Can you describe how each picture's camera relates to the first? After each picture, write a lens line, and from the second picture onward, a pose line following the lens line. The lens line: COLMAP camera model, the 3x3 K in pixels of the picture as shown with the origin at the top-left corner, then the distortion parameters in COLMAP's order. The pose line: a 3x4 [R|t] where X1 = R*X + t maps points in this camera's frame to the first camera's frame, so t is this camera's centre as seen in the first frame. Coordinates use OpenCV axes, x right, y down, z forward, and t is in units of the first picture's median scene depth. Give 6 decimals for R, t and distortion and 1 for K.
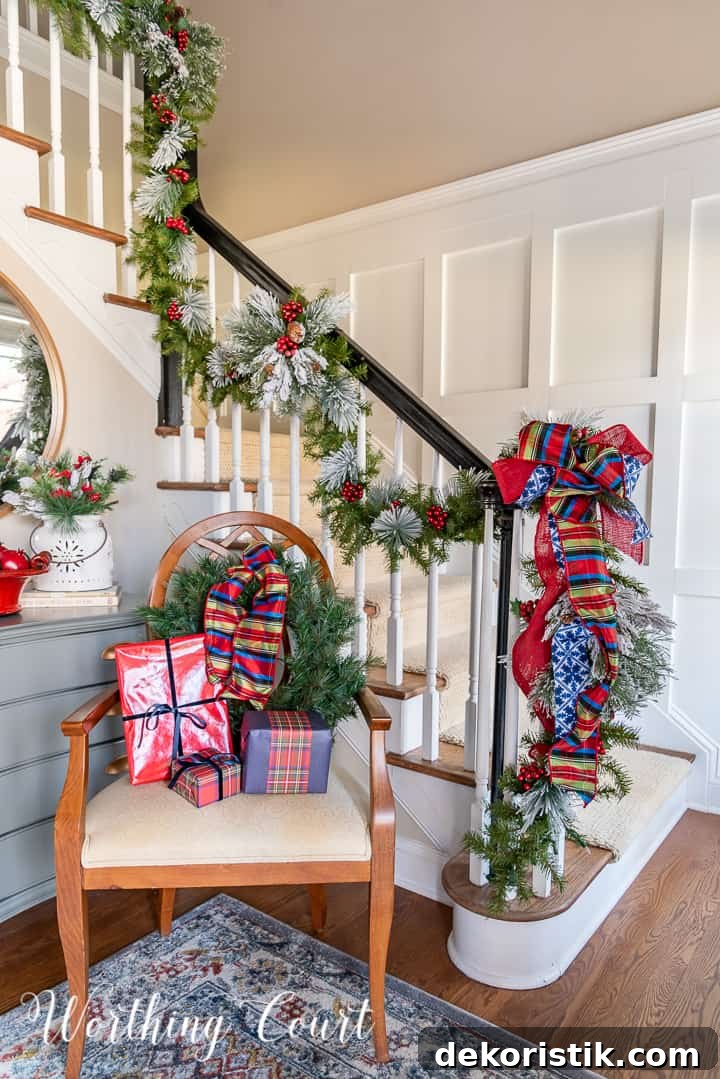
lens RADIAL K [[737.0, 0, 363.0], [0, 737.0, 538.4], [0, 0, 1]] dist [-0.008214, -0.005928]
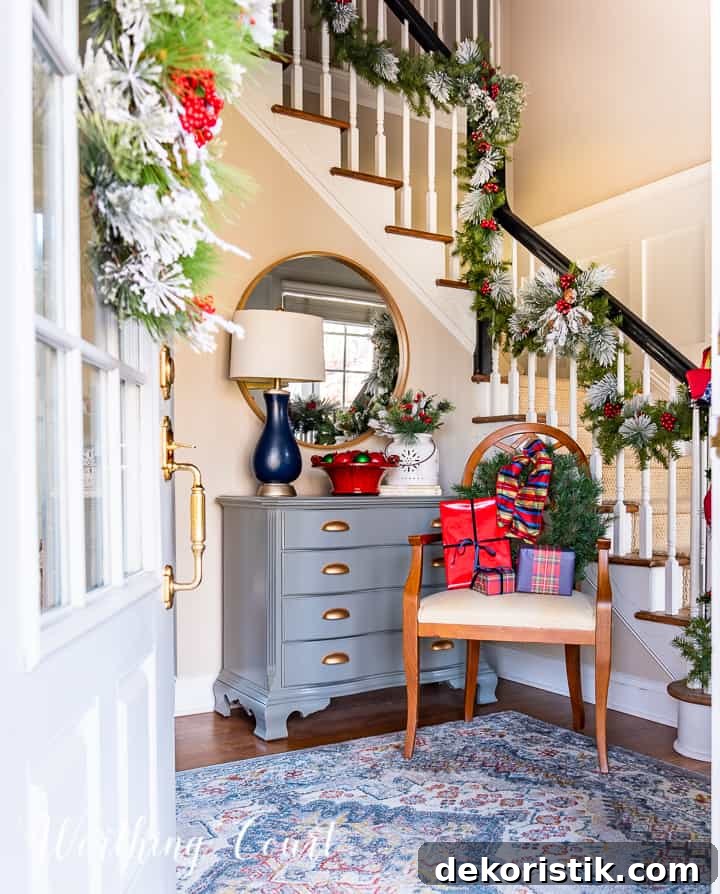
lens RADIAL K [[803.0, 0, 360.9], [0, 803.0, 450.8], [0, 0, 1]] dist [-0.010481, -0.005076]
pose [[0.911856, -0.006793, -0.410453, 0.161494], [-0.028801, 0.996340, -0.080475, 0.134947], [0.409498, 0.085203, 0.908324, -0.478710]]
